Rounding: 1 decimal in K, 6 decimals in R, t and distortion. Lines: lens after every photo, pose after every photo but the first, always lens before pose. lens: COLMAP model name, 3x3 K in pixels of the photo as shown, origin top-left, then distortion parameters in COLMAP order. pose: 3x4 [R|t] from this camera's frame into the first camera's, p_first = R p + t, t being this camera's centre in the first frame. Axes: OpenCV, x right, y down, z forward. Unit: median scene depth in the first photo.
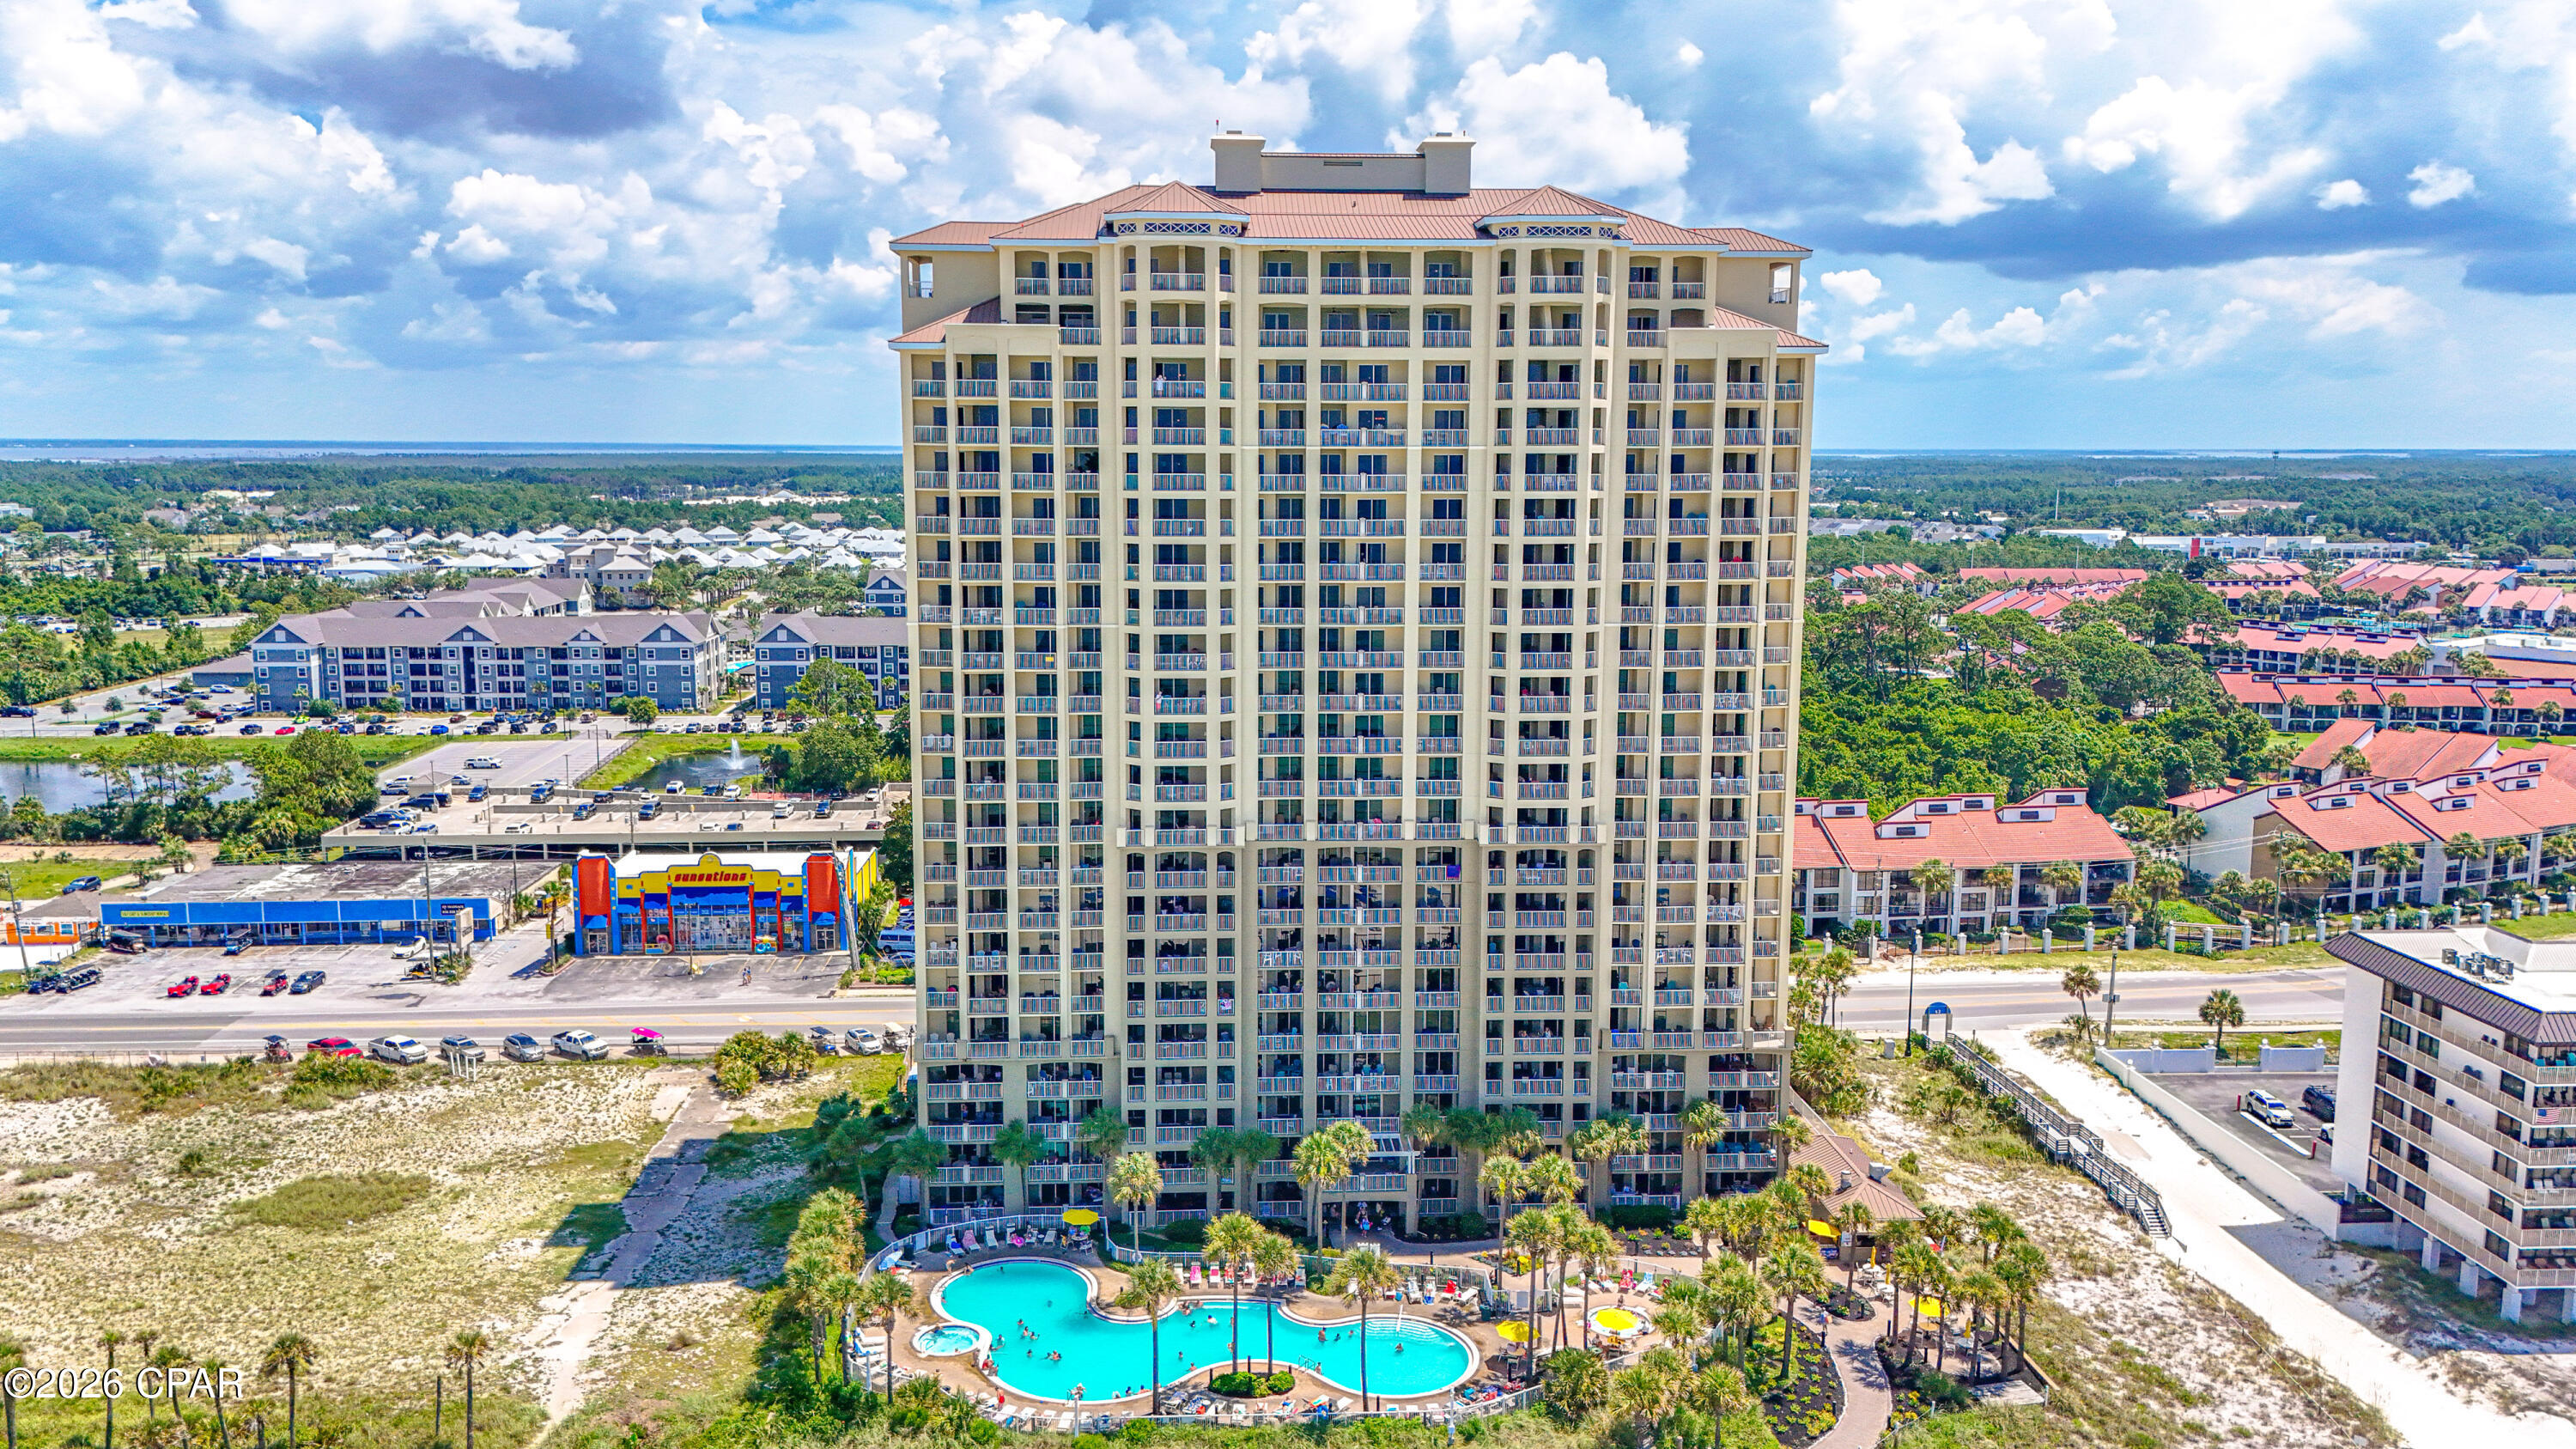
lens RADIAL K [[1898.6, 0, 1282.0], [0, 1898.6, 717.7], [0, 0, 1]] dist [0.066723, -0.055720]
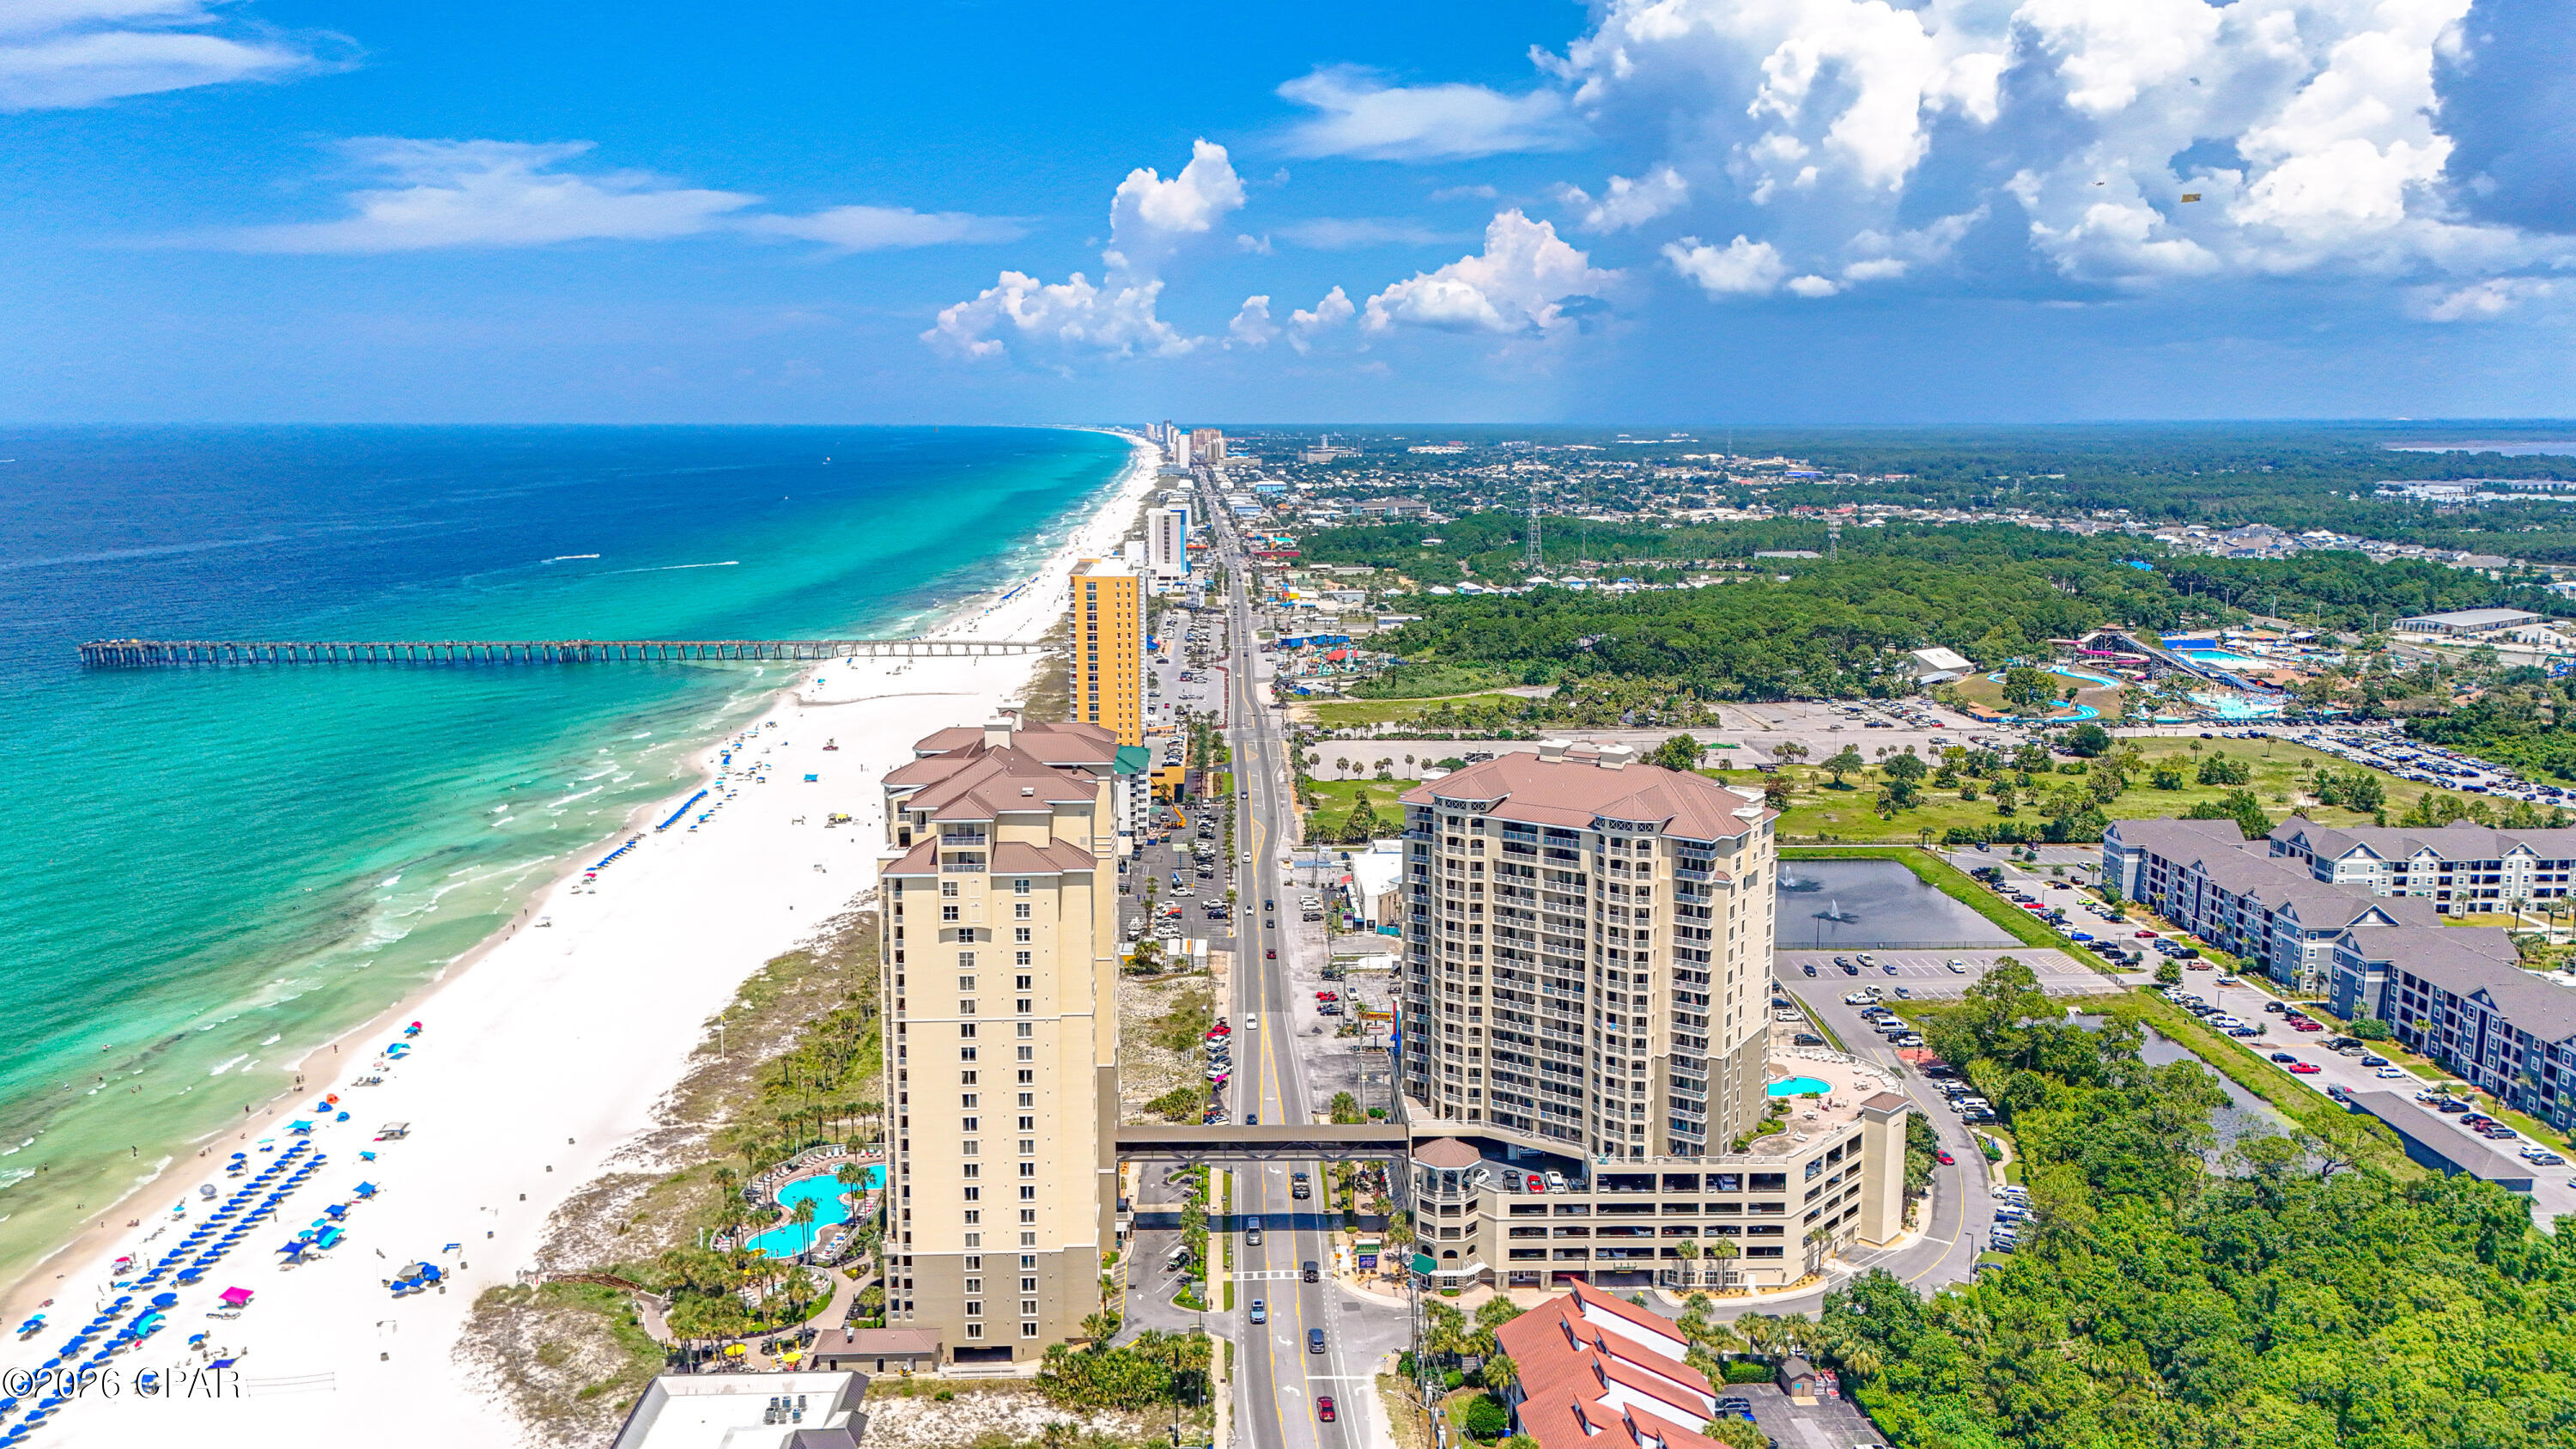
lens RADIAL K [[1898.6, 0, 1282.8], [0, 1898.6, 690.7], [0, 0, 1]] dist [0.066723, -0.055720]
pose [[-0.024468, 0.140427, -0.989789, 1.984184], [-0.143192, 0.979384, 0.142490, -0.657081], [0.989392, 0.145217, -0.003856, 1.324607]]
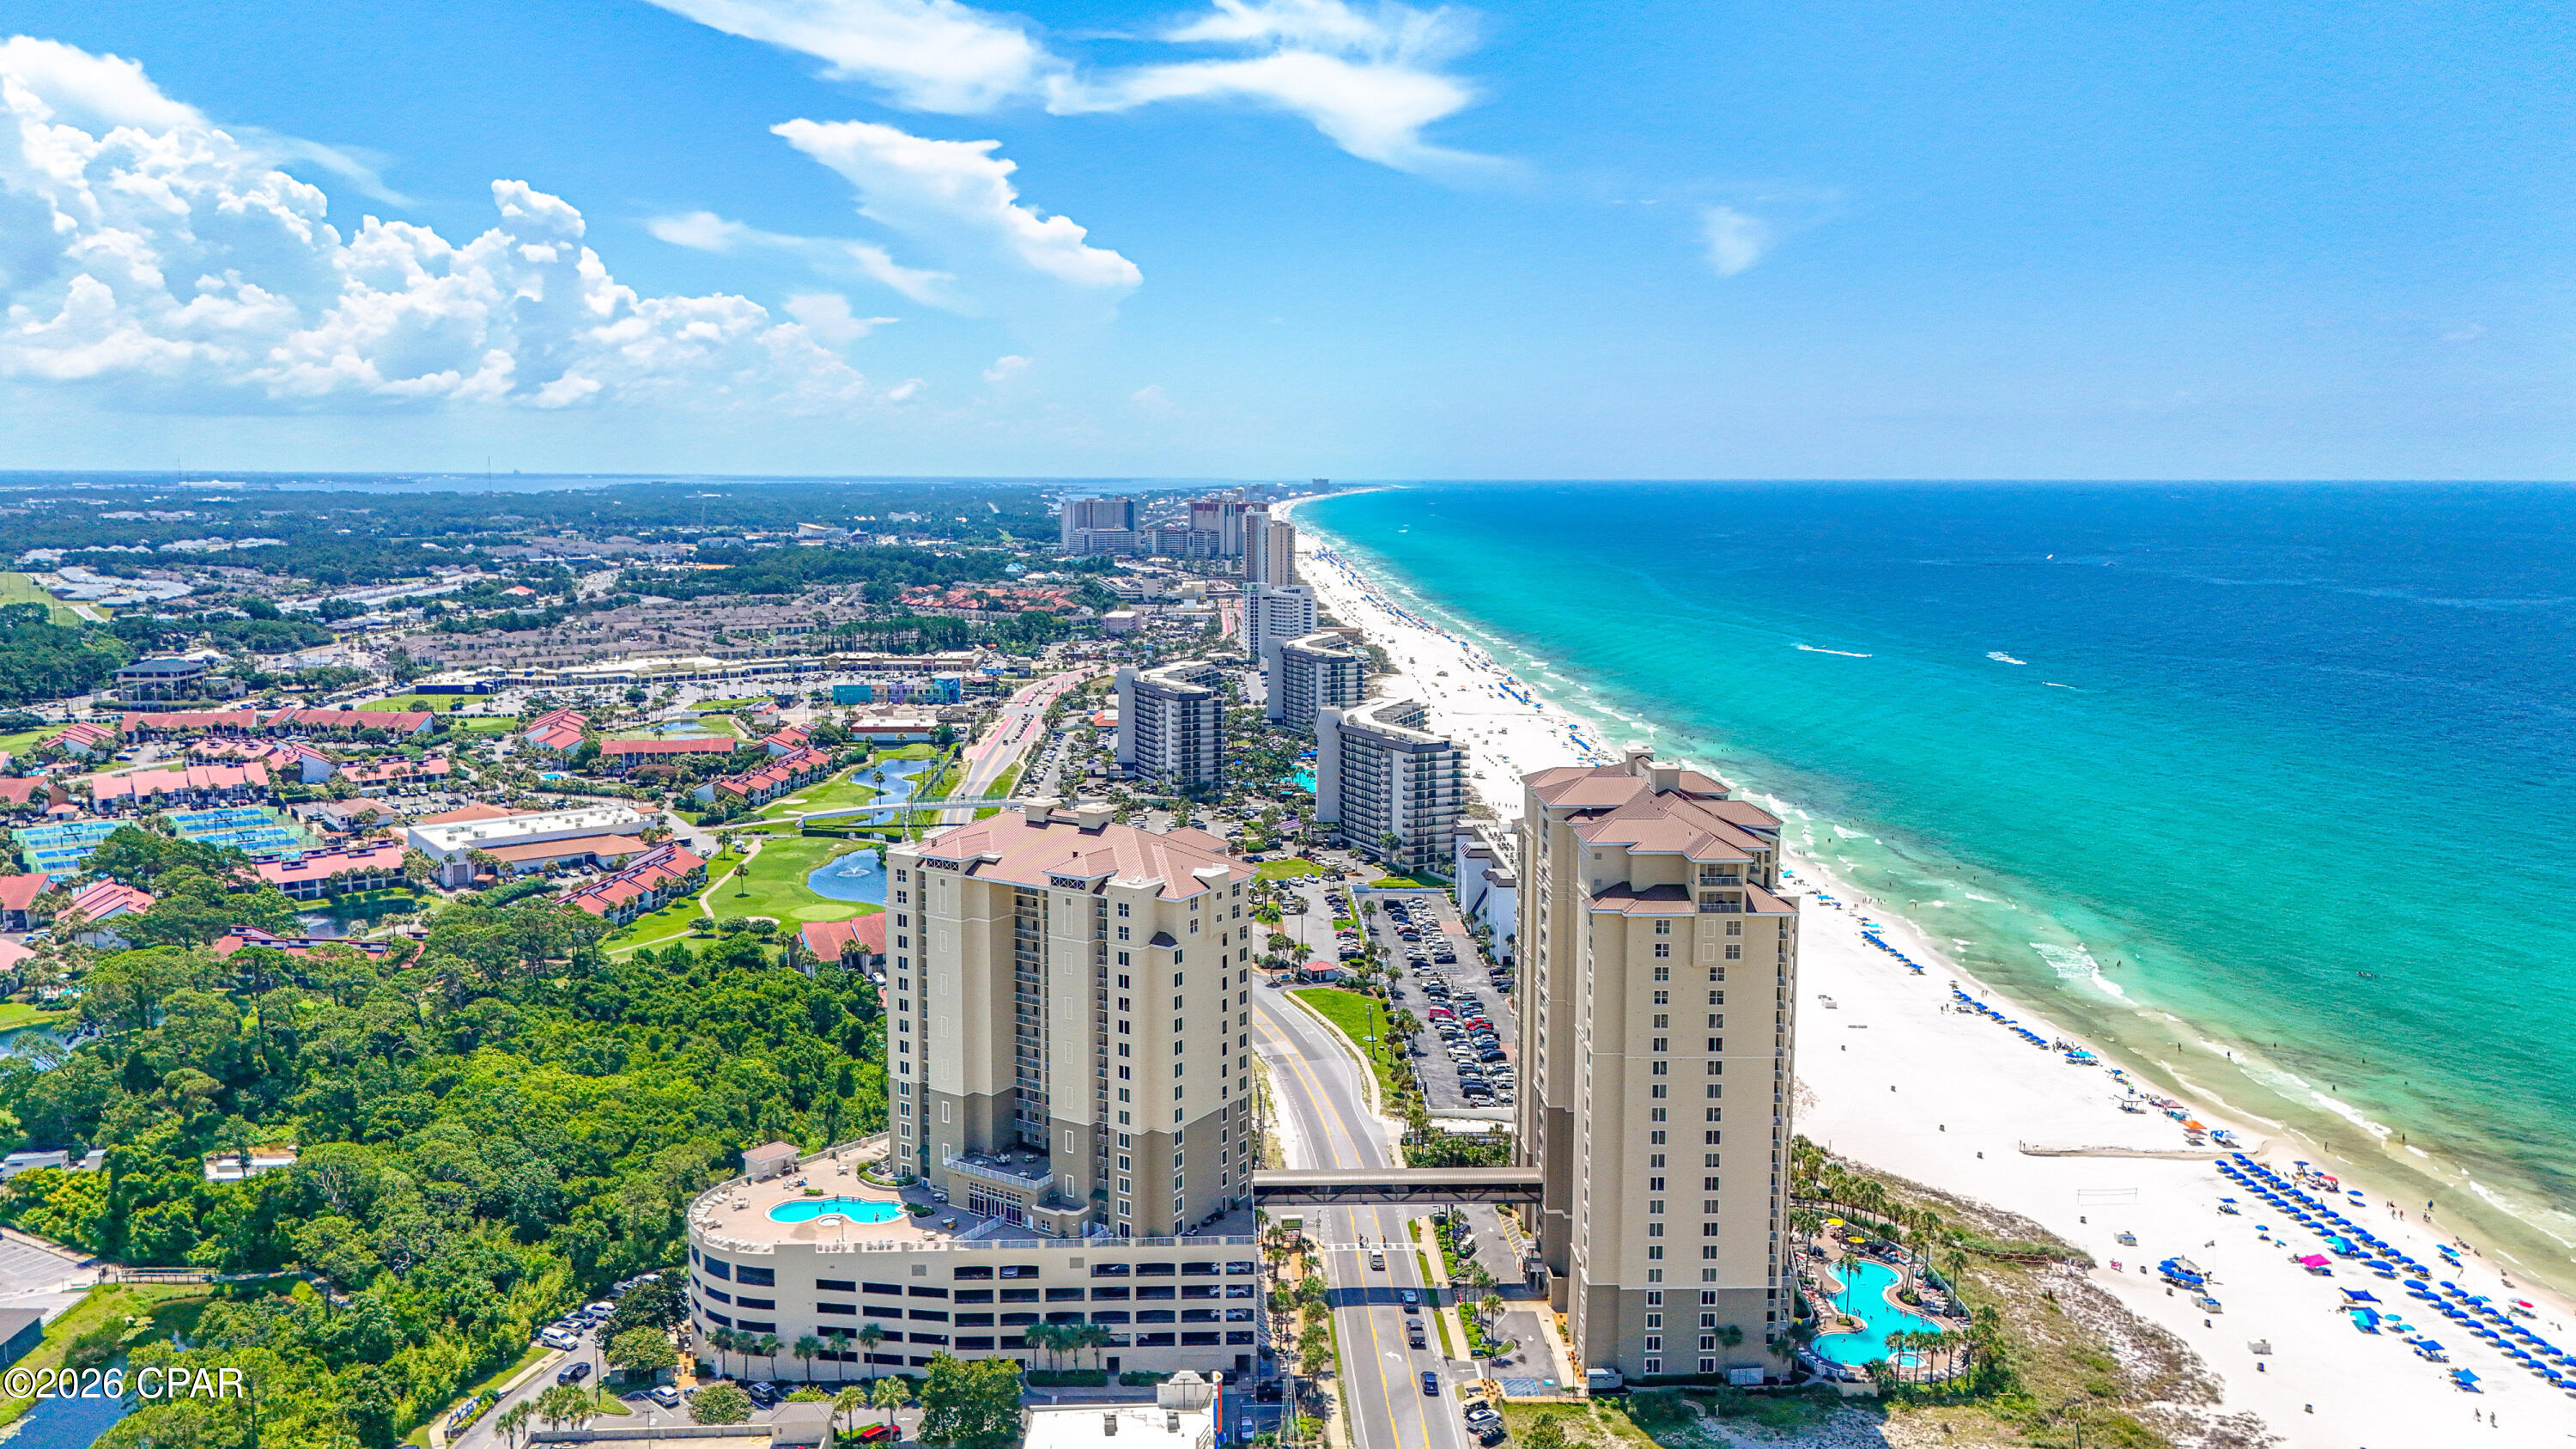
lens RADIAL K [[1898.6, 0, 1284.3], [0, 1898.6, 701.2], [0, 0, 1]] dist [0.066723, -0.055720]
pose [[0.014448, -0.125645, 0.991970, -1.961133], [0.140440, 0.982494, 0.122399, -0.670301], [-0.989984, 0.137544, 0.031841, 1.346254]]
